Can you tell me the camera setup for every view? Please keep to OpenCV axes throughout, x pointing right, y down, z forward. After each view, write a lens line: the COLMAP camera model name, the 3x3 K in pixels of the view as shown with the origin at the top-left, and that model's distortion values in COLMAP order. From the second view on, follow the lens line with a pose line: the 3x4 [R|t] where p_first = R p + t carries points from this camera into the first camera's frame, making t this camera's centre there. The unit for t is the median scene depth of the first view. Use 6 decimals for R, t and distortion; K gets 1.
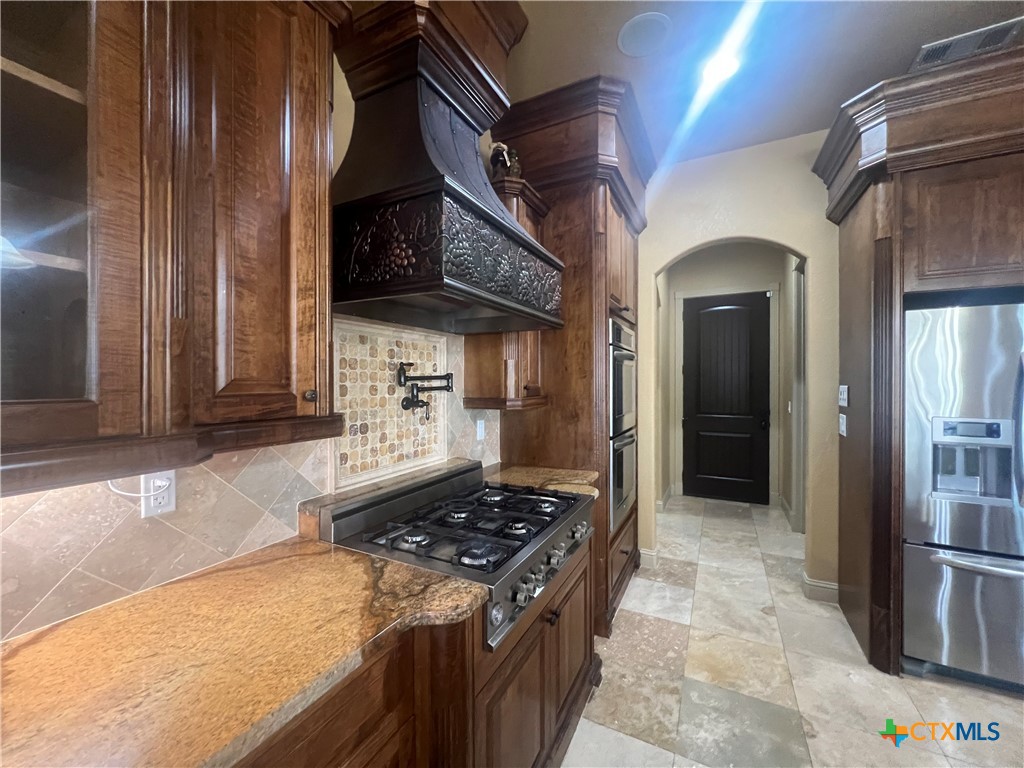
lens RADIAL K [[408.4, 0, 508.8], [0, 408.4, 382.5], [0, 0, 1]] dist [-0.002325, 0.000209]
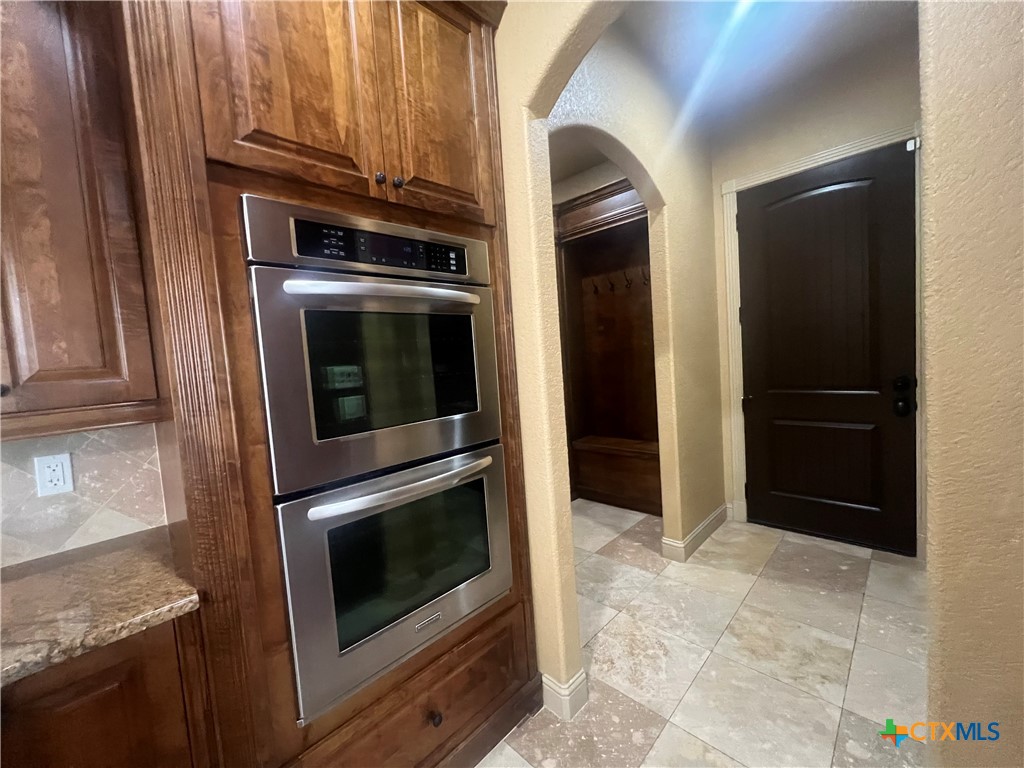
lens RADIAL K [[408.4, 0, 508.7], [0, 408.4, 382.2], [0, 0, 1]] dist [-0.002325, 0.000209]
pose [[0.951824, -0.045636, -0.303231, 0.715918], [0.067571, 0.995772, 0.062236, 0.014332], [0.299108, -0.079727, 0.950883, 0.838040]]
